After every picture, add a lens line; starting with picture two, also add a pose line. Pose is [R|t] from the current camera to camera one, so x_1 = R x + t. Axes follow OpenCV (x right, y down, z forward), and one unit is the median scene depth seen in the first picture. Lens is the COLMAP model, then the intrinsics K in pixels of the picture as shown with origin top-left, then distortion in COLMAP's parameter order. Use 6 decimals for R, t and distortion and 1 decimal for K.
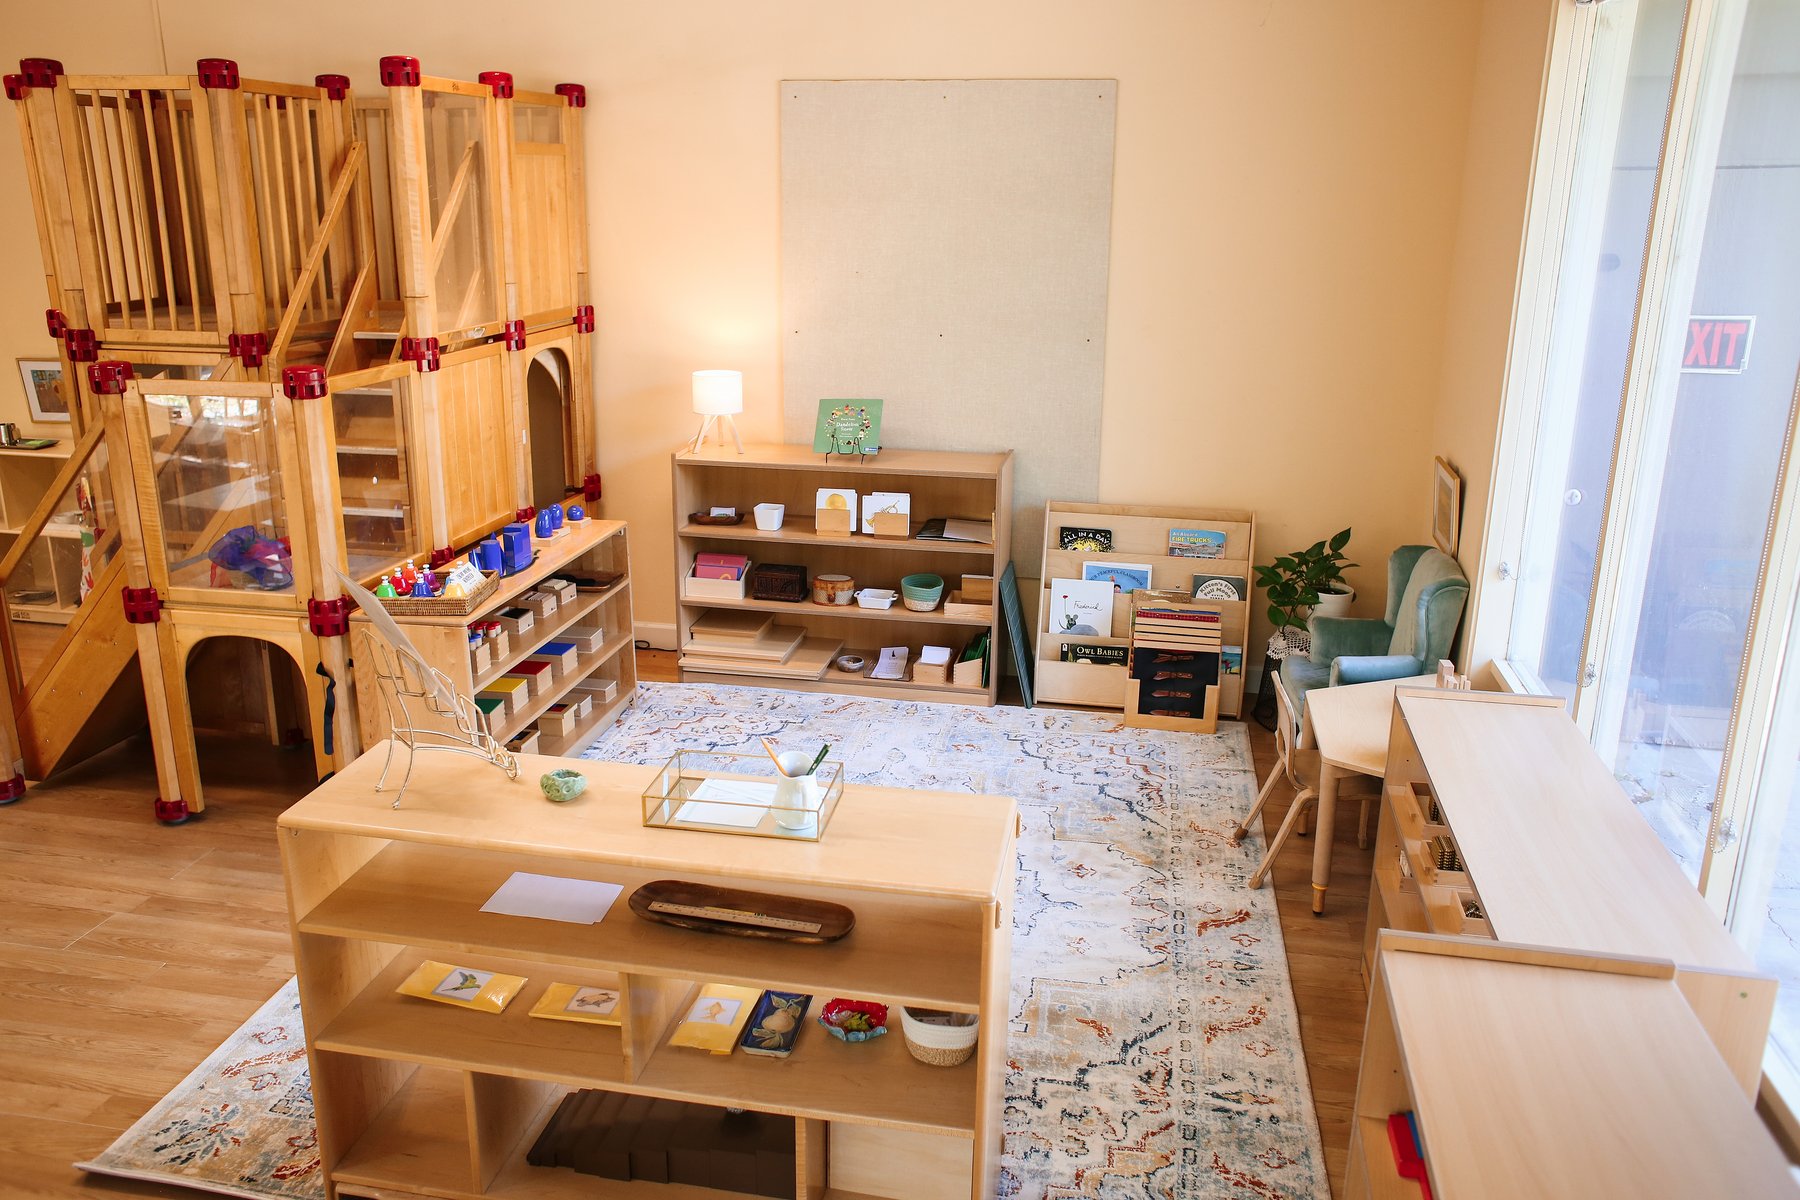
lens RADIAL K [[1427.0, 0, 886.5], [0, 1427.0, 594.9], [0, 0, 1]] dist [-0.103221, 0.136146]
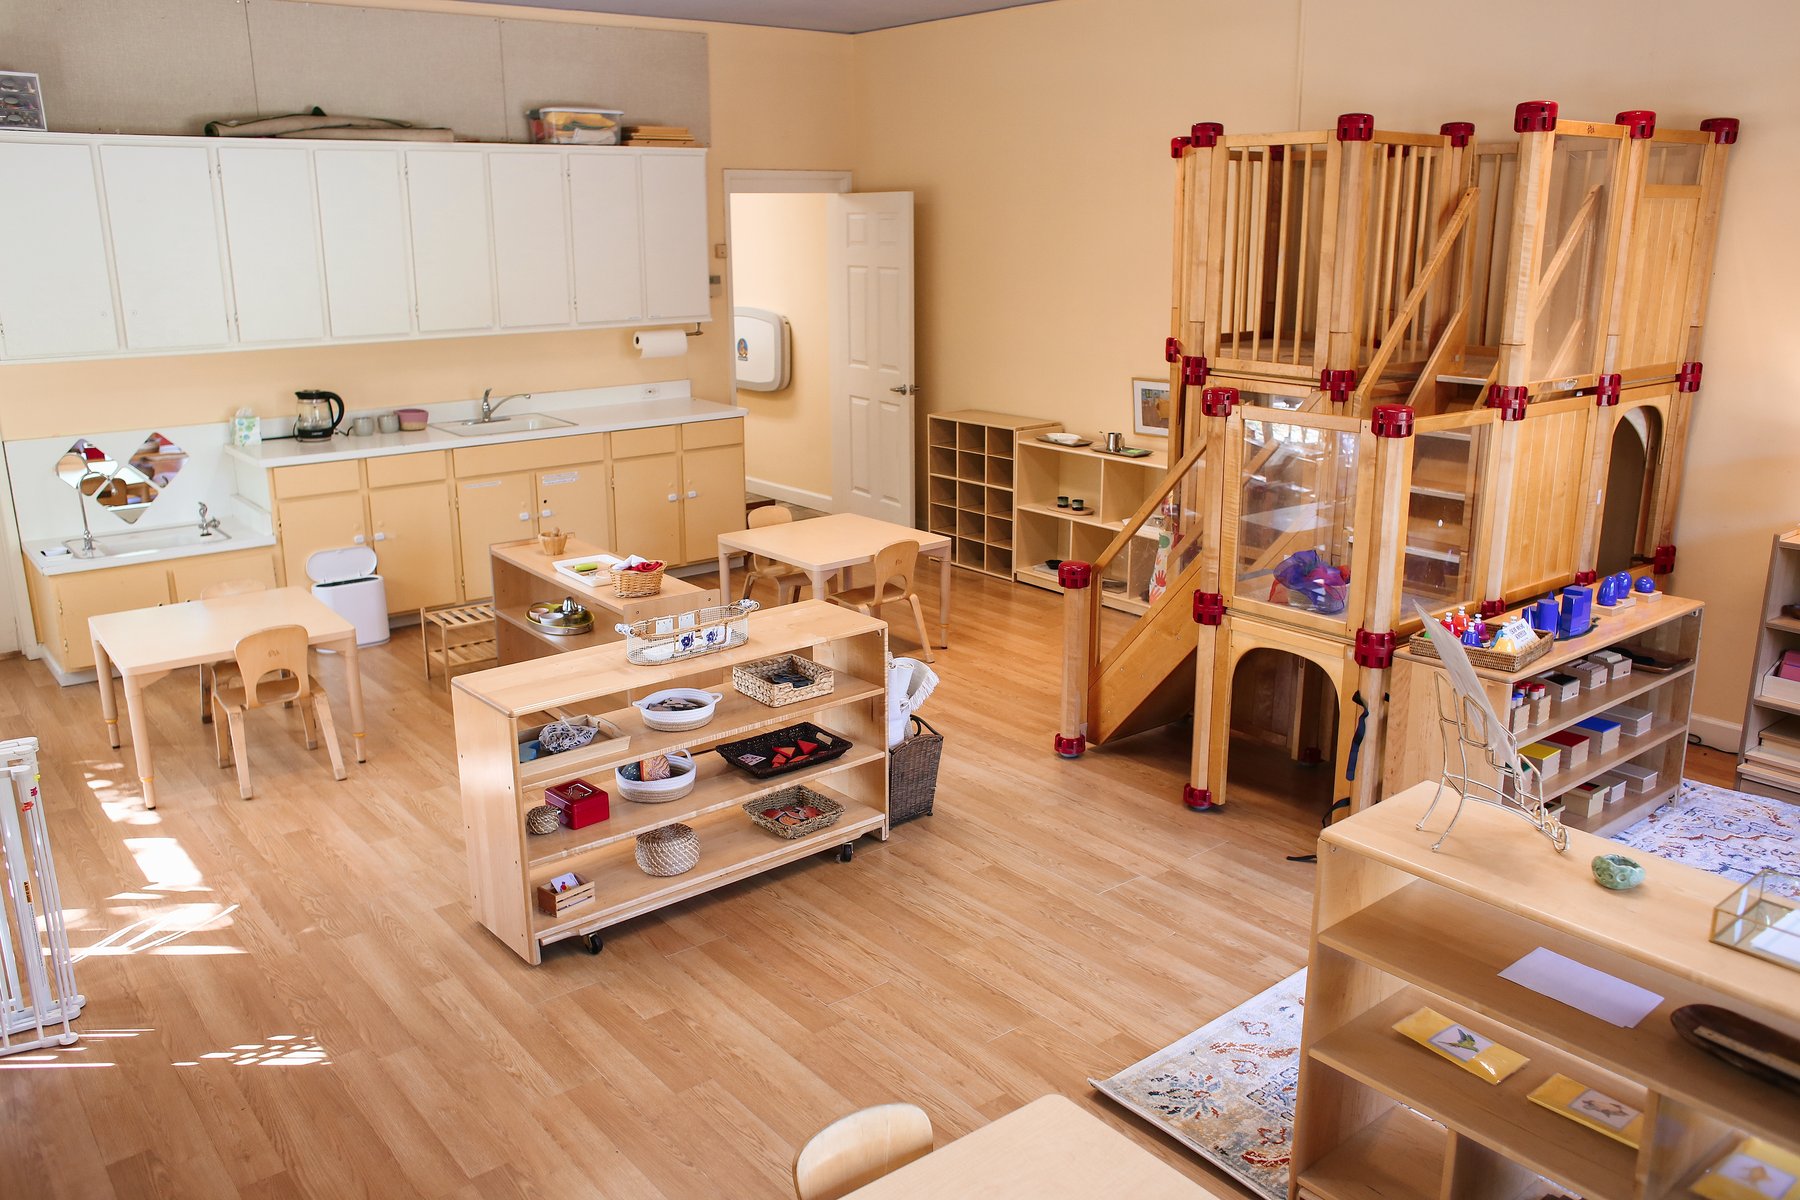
lens RADIAL K [[1427.0, 0, 886.5], [0, 1427.0, 594.9], [0, 0, 1]] dist [-0.103221, 0.136146]
pose [[0.762703, 0.152206, -0.628584, -0.023358], [-0.168884, 0.985063, 0.033607, 0.002019], [0.624310, 0.080526, 0.777015, -0.021965]]
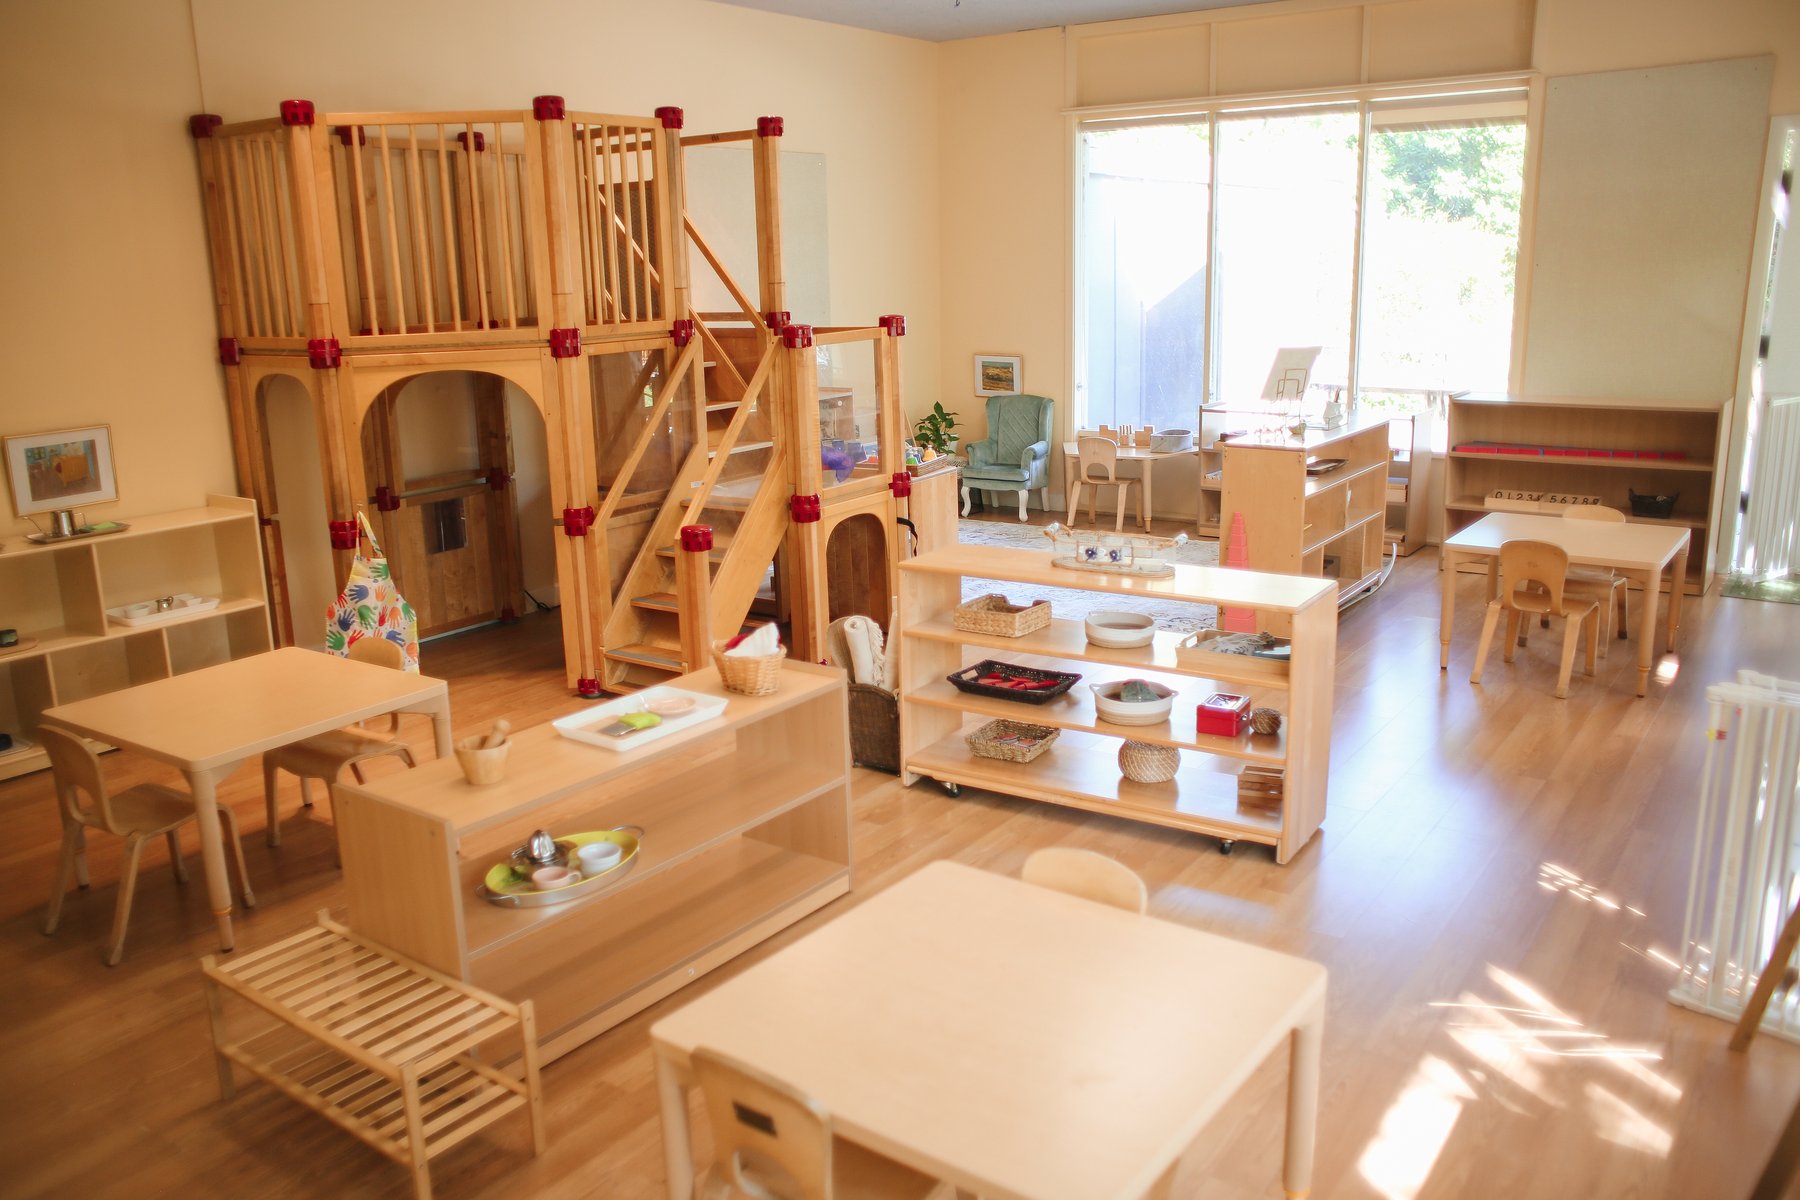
lens RADIAL K [[1427.0, 0, 886.5], [0, 1427.0, 594.9], [0, 0, 1]] dist [-0.103221, 0.136146]
pose [[0.405798, -0.229005, 0.884808, -1.576096], [0.287566, 0.950924, 0.114231, -0.044214], [-0.867545, 0.208086, 0.451737, 0.318317]]
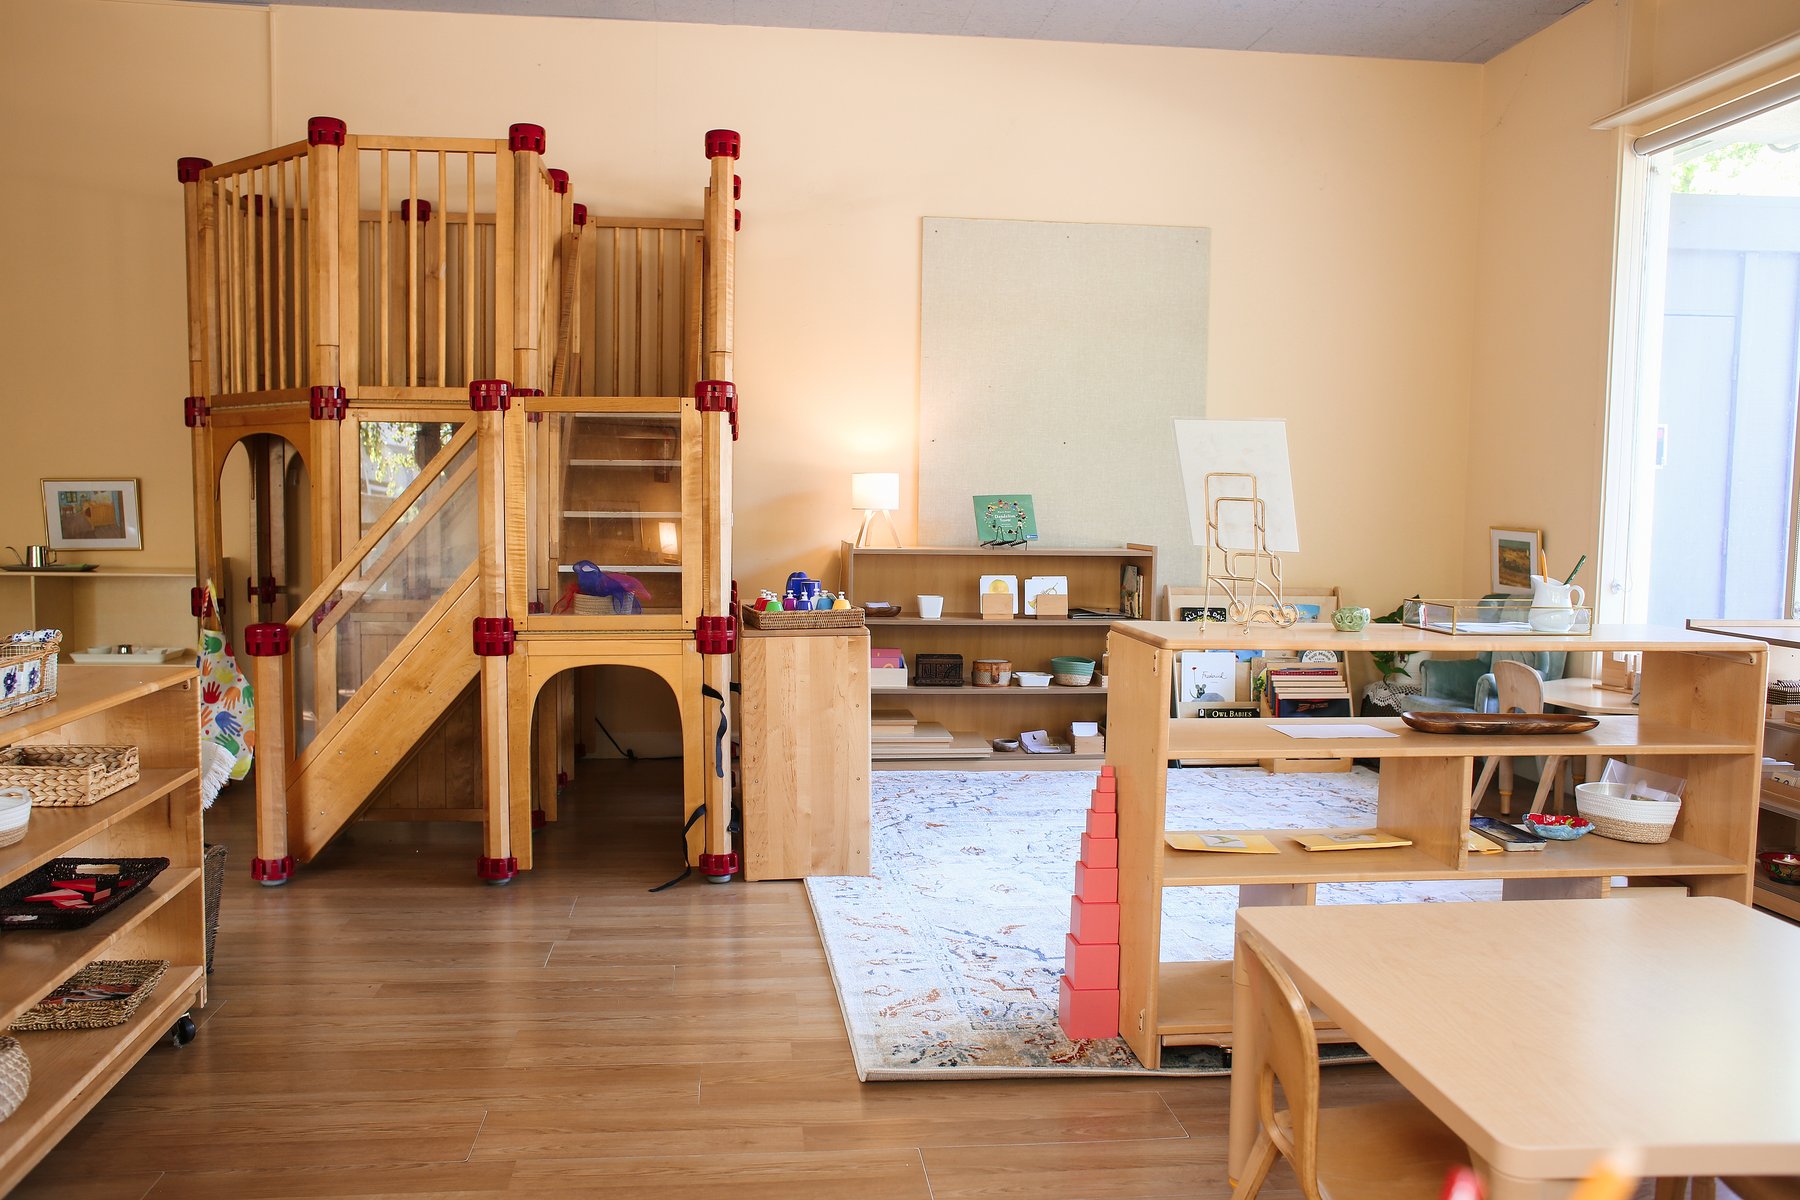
lens RADIAL K [[1427.0, 0, 886.5], [0, 1427.0, 594.9], [0, 0, 1]] dist [-0.103221, 0.136146]
pose [[0.952349, -0.016838, 0.304546, -0.524305], [0.081256, 0.976397, -0.200114, 0.175825], [-0.293988, 0.215324, 0.931239, 0.029333]]
